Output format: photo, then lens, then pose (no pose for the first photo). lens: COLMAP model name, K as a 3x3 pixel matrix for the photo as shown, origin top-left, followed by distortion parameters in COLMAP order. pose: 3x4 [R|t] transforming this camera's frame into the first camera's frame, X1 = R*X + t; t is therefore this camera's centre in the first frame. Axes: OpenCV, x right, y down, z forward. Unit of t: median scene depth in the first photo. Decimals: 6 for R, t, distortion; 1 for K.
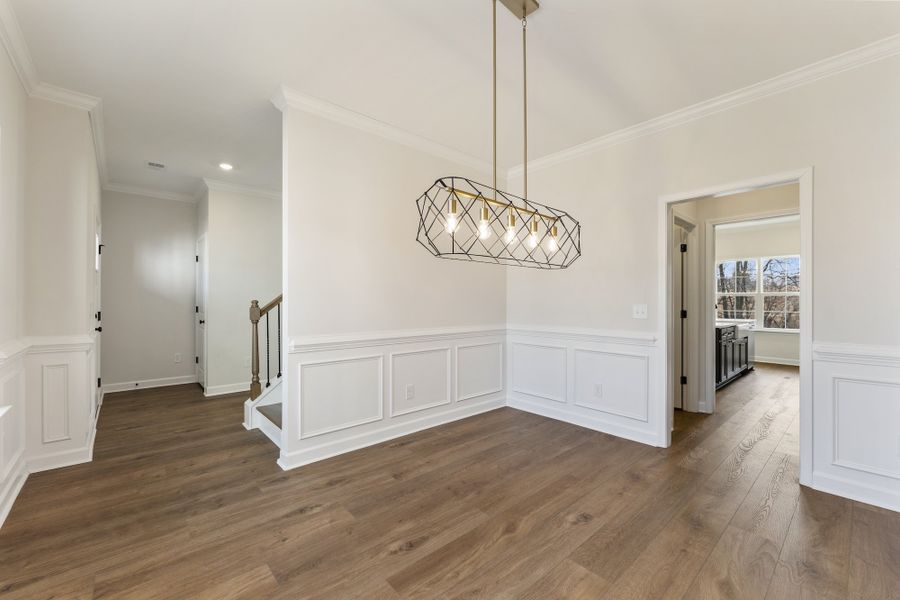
lens RADIAL K [[363.8, 0, 450.0], [0, 363.8, 300.0], [0, 0, 1]] dist [-0.000483, 0.000074]
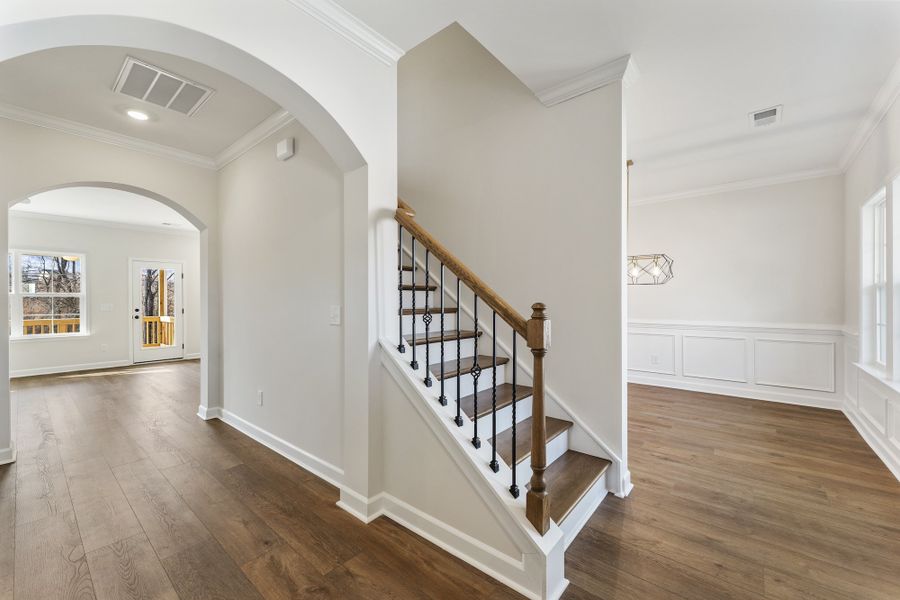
lens RADIAL K [[363.8, 0, 450.0], [0, 363.8, 300.0], [0, 0, 1]] dist [-0.000483, 0.000074]
pose [[-0.147877, 0.004835, 0.988994, -1.591534], [0.000759, 0.999988, -0.004775, 0.010014], [-0.989005, 0.000045, -0.147879, 1.959344]]
